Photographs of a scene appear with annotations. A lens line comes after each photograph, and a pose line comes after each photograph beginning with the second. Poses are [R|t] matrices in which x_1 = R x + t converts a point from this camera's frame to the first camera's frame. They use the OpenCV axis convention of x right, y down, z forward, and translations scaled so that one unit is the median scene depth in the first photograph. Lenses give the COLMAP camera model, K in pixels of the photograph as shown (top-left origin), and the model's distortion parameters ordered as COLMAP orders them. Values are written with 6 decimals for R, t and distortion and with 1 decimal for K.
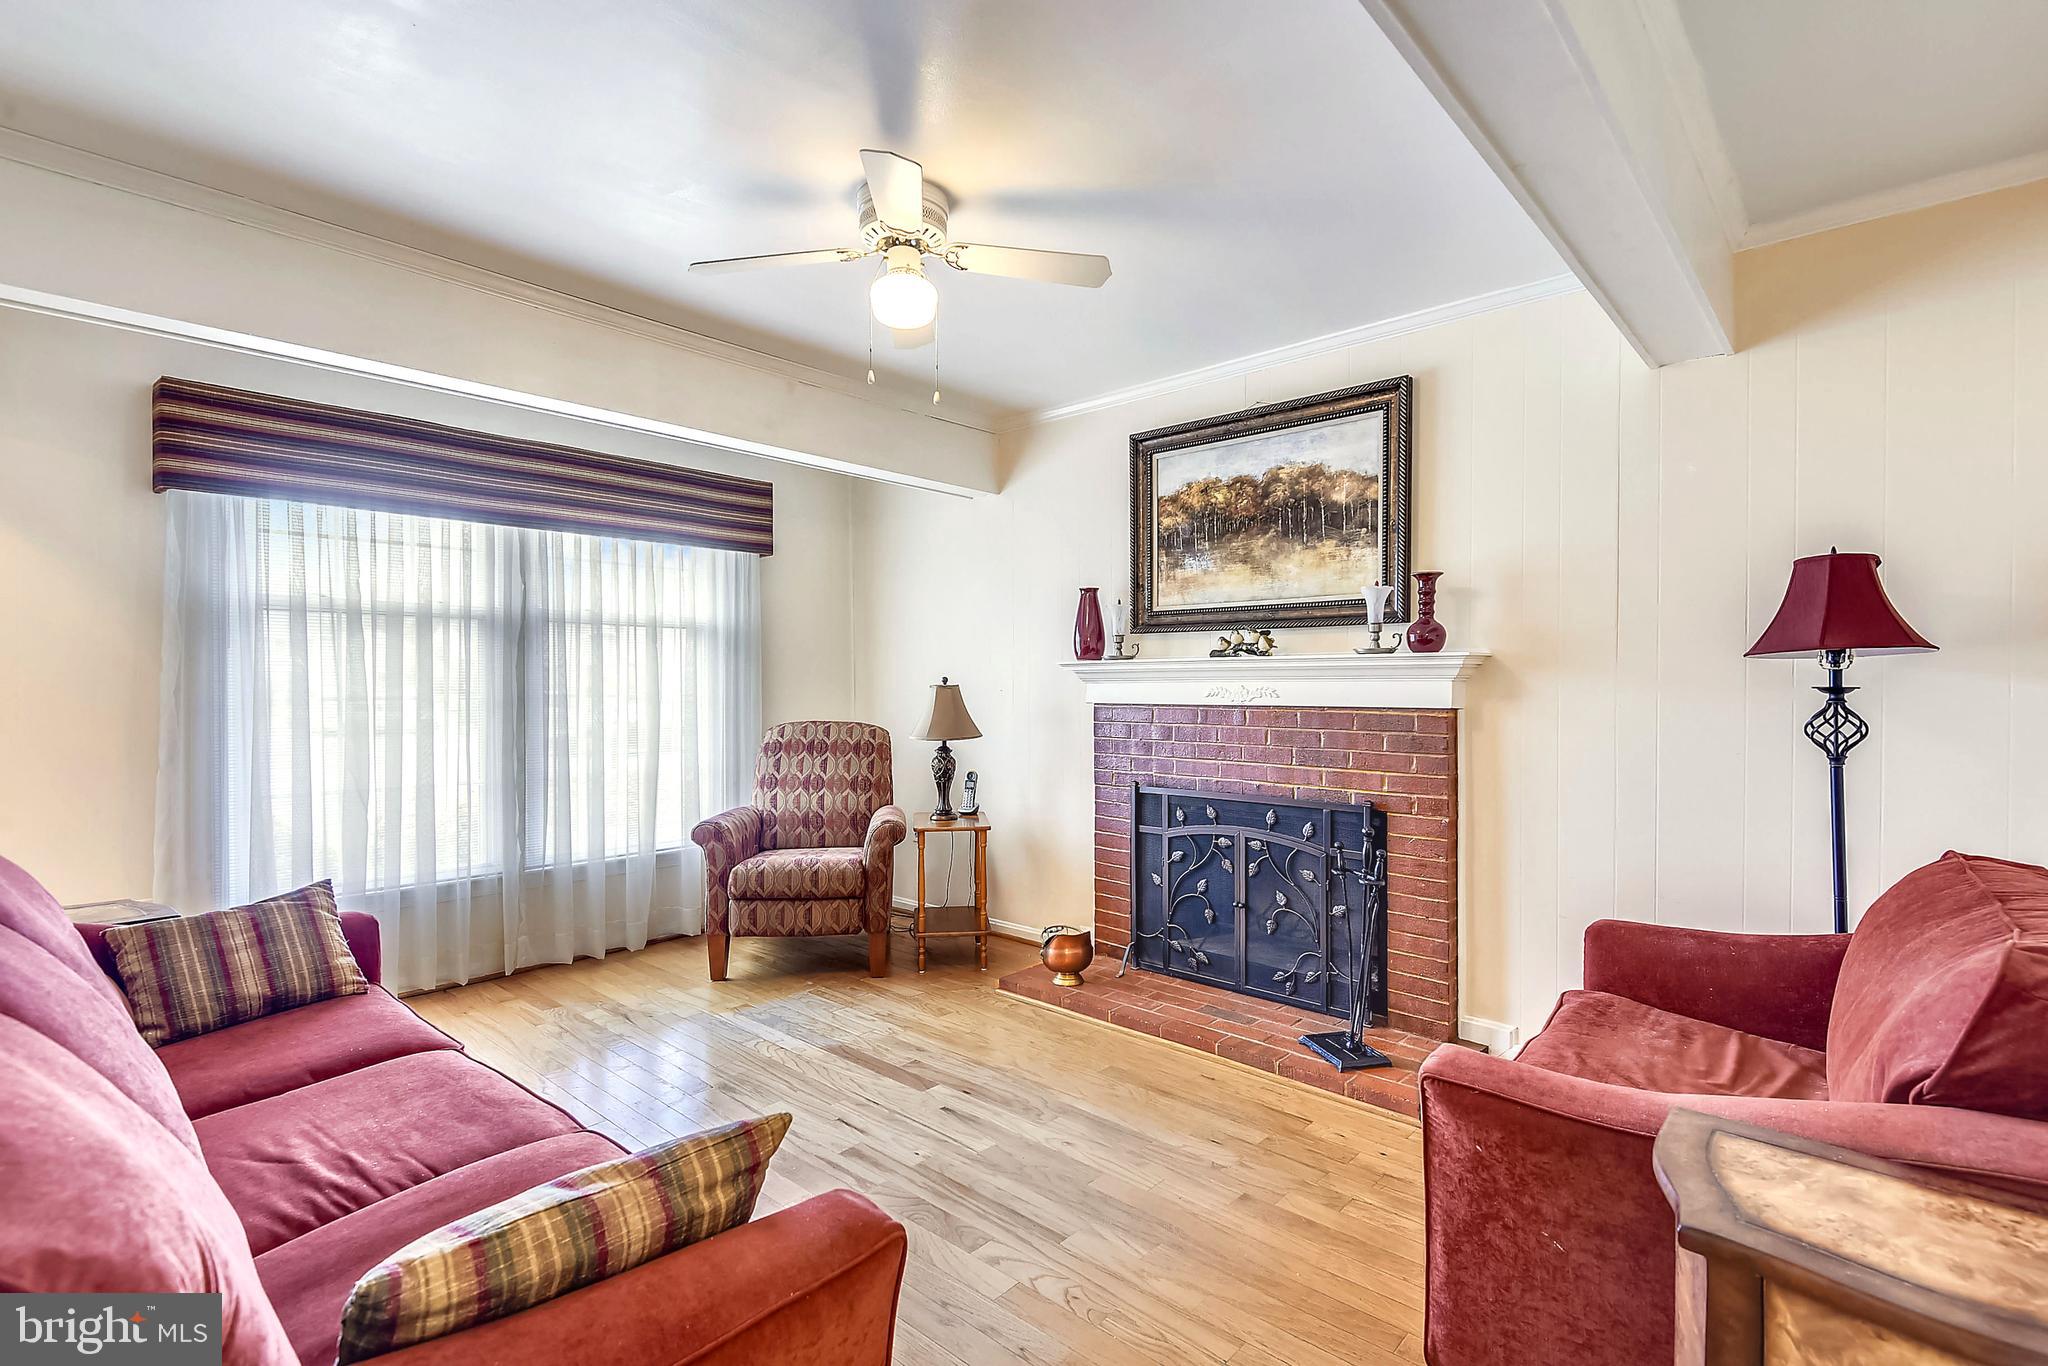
lens RADIAL K [[948.6, 0, 986.5], [0, 948.6, 685.0], [0, 0, 1]] dist [0.004361, -0.000993]
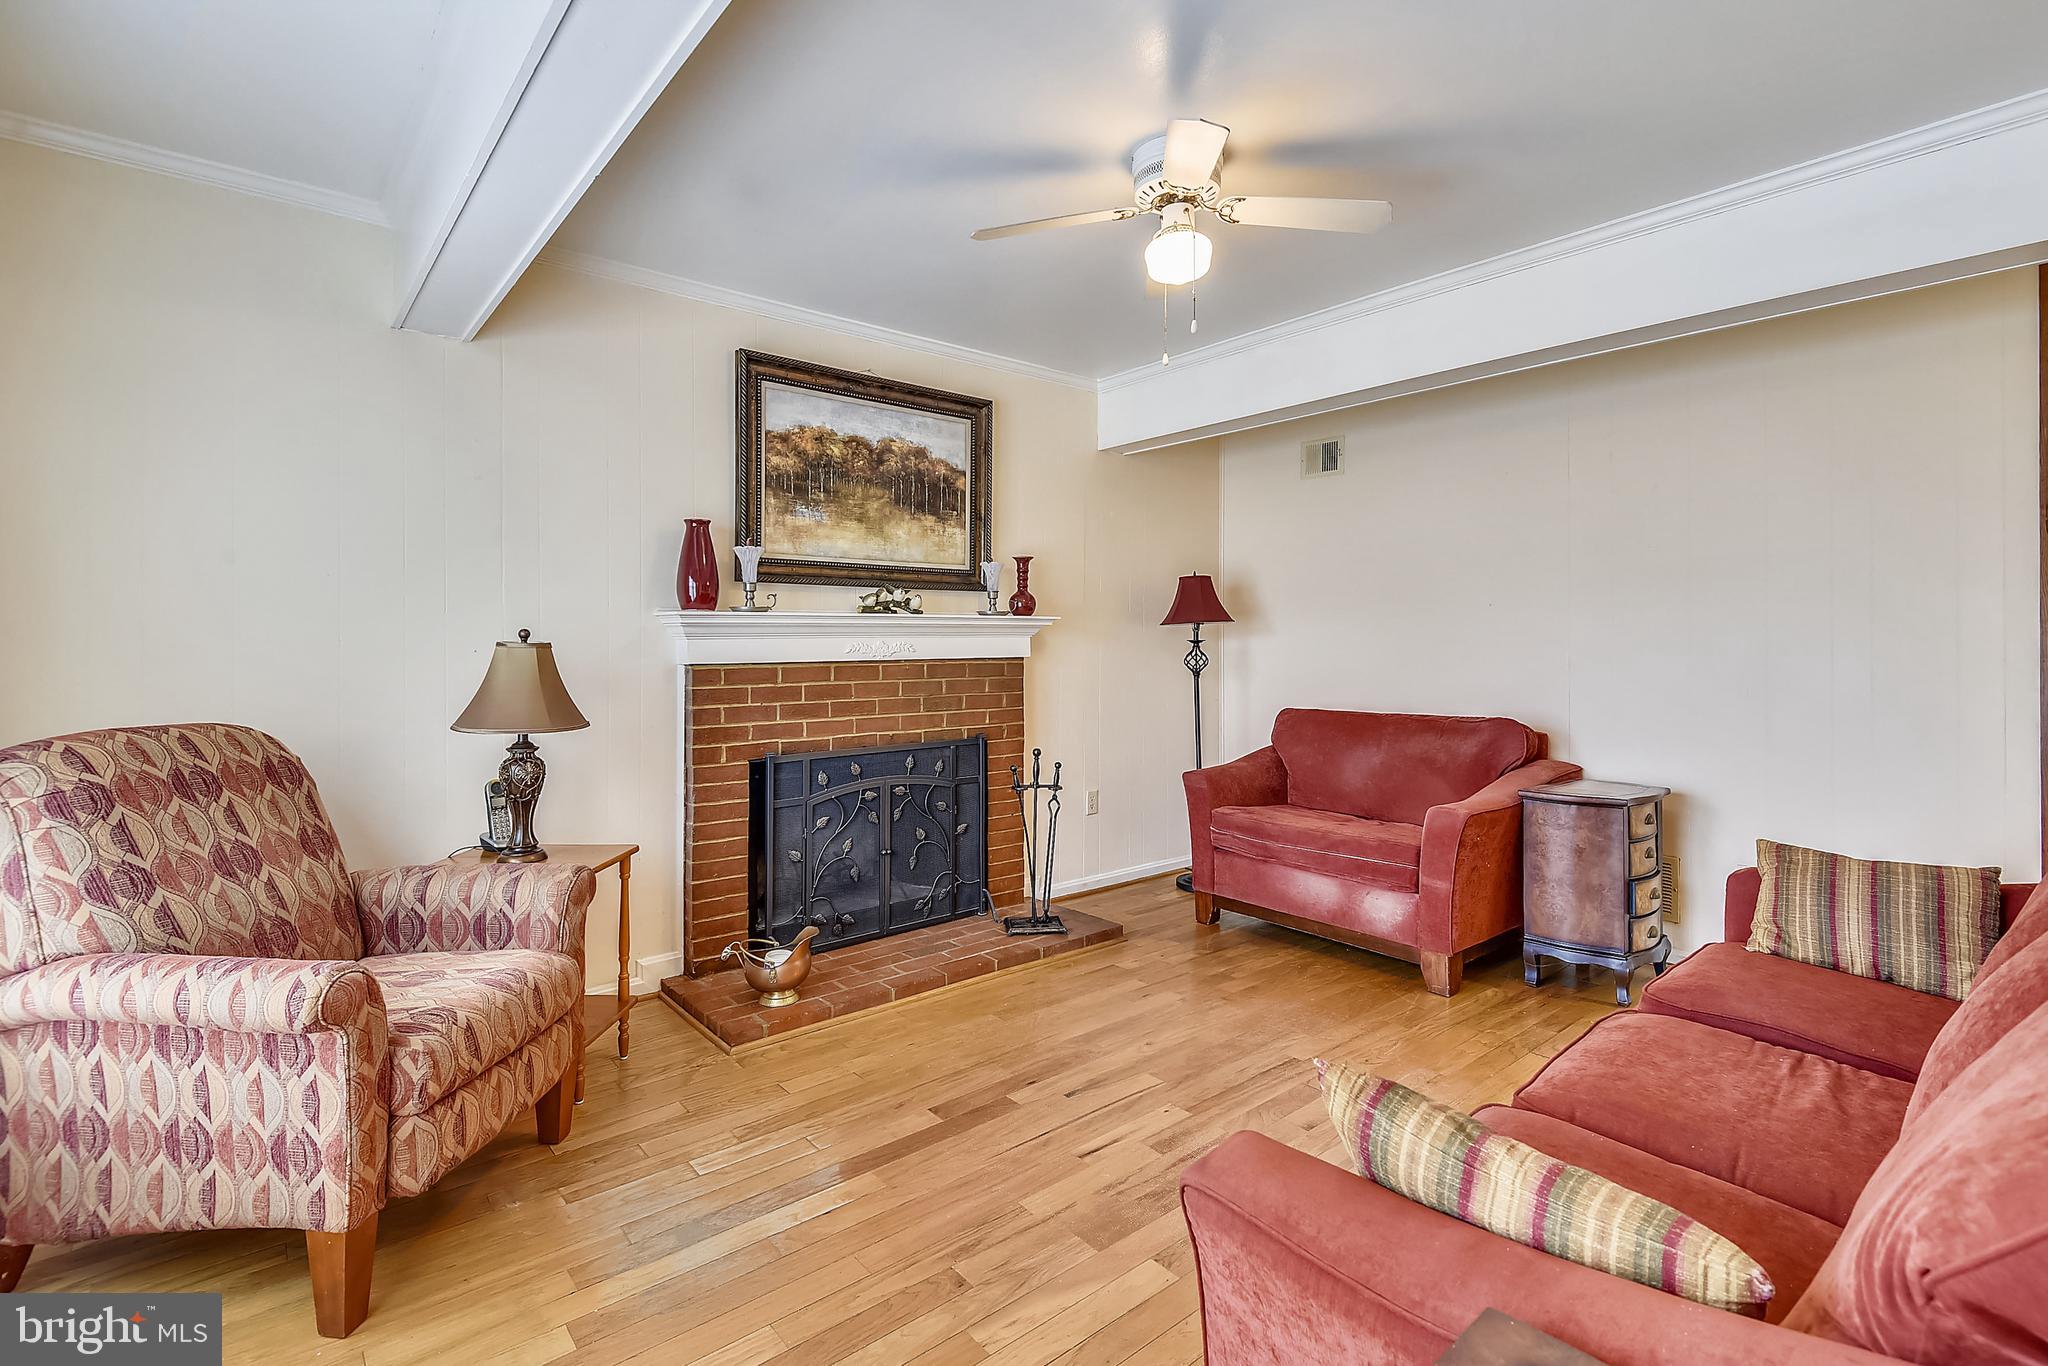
lens RADIAL K [[948.6, 0, 1062.9], [0, 948.6, 634.4], [0, 0, 1]] dist [0.004361, -0.000993]
pose [[0.094613, 0.004390, 0.995504, -0.753717], [0.002800, 0.999985, -0.004676, -0.001441], [-0.995510, 0.003229, 0.094599, 0.708032]]
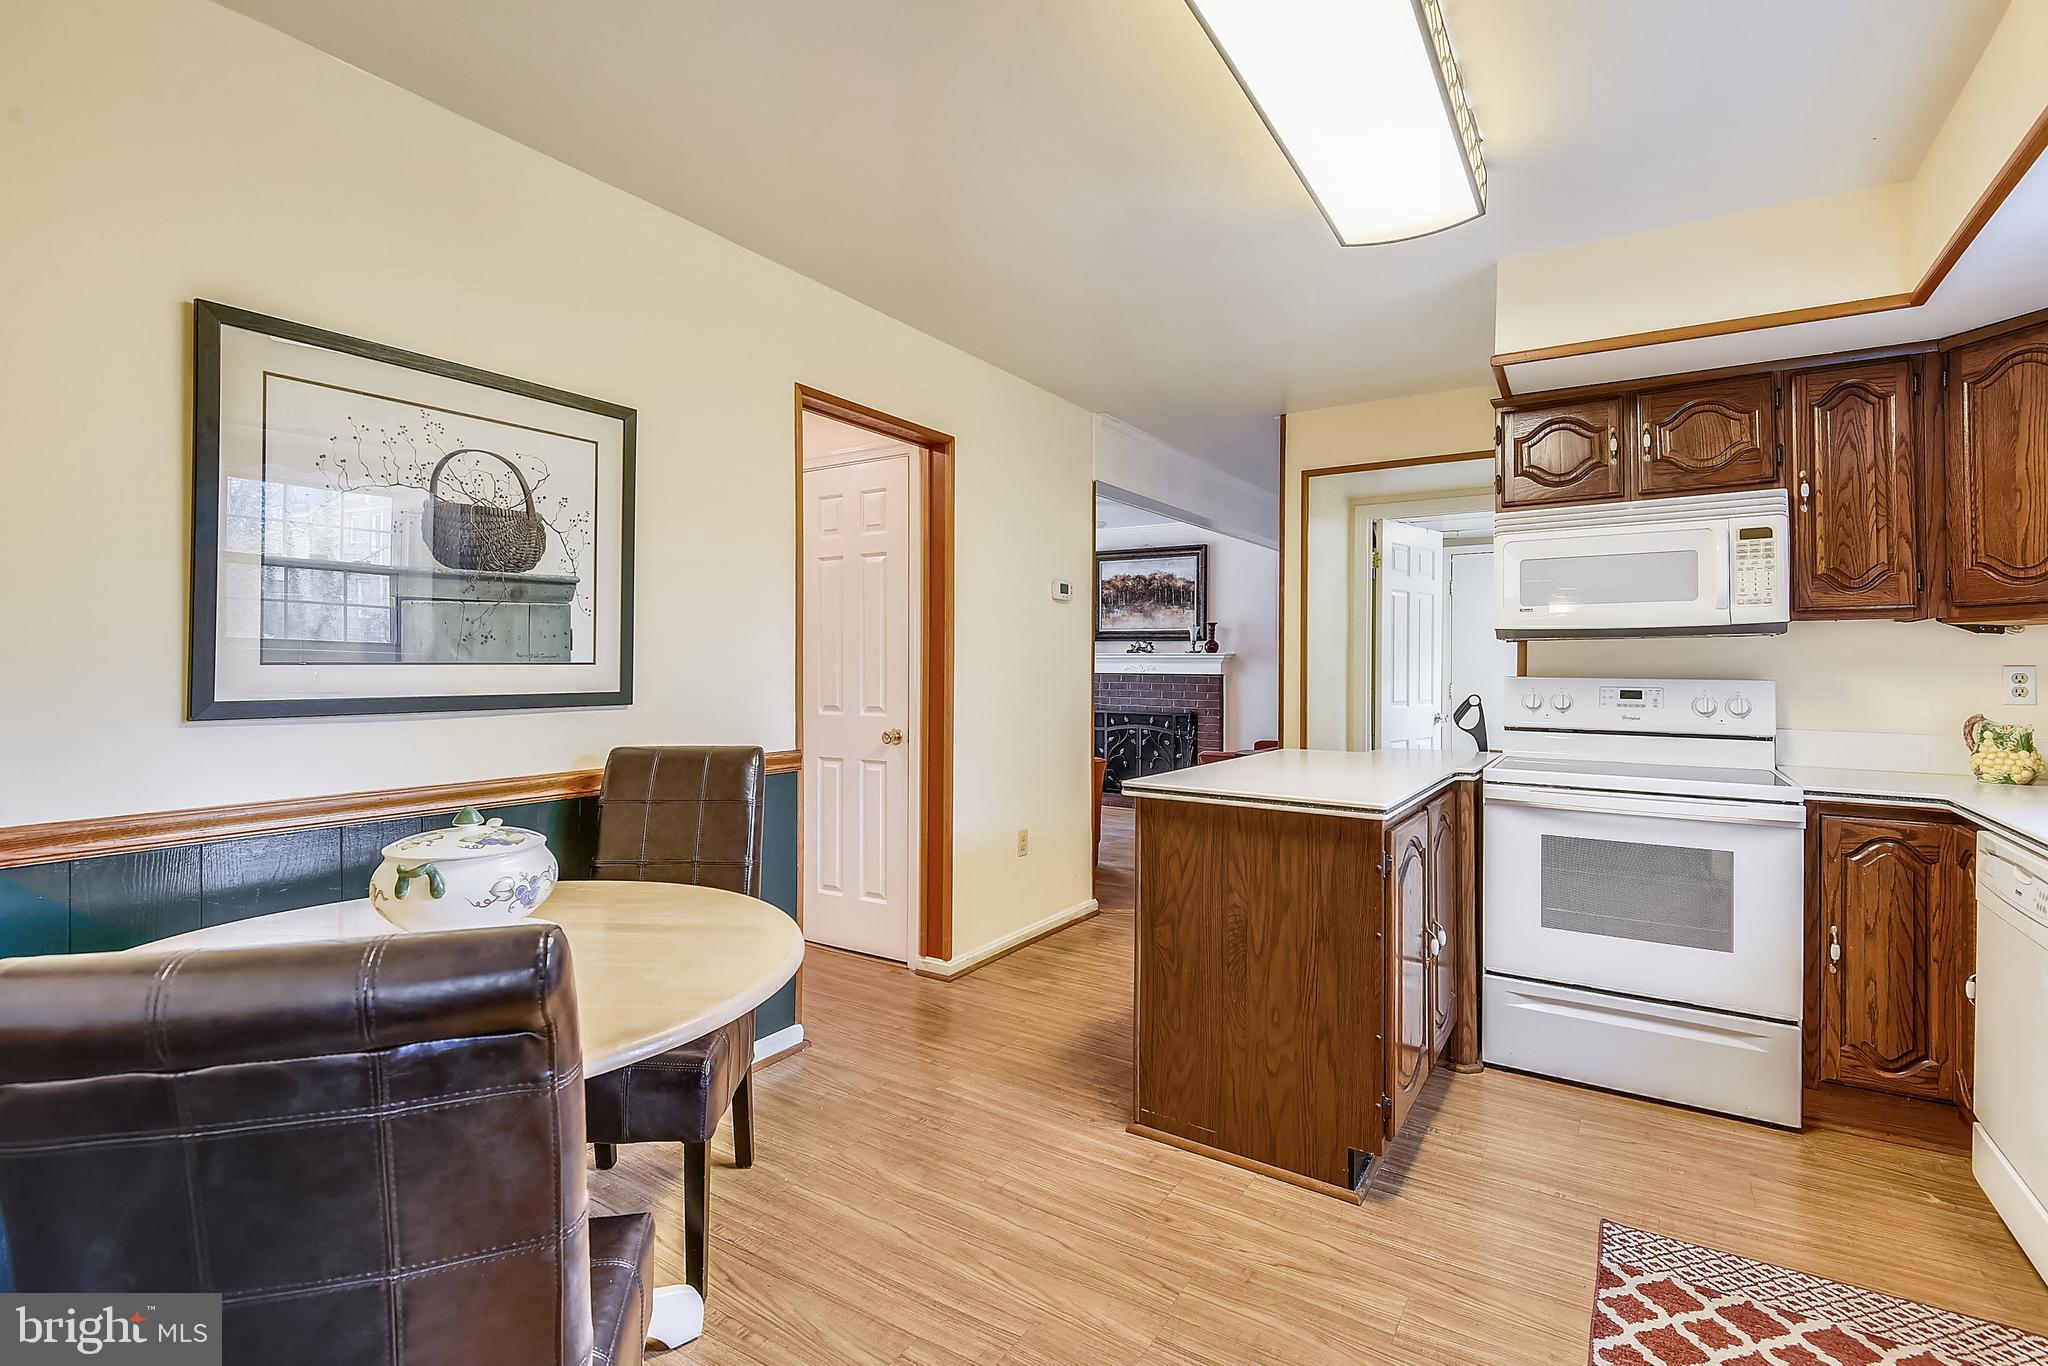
lens RADIAL K [[948.6, 0, 987.7], [0, 948.6, 648.4], [0, 0, 1]] dist [0.004361, -0.000993]
pose [[0.985474, 0.010868, 0.169479, -0.509951], [-0.007488, 0.999760, -0.020572, 0.010383], [-0.169662, 0.019004, 0.985319, -1.275384]]
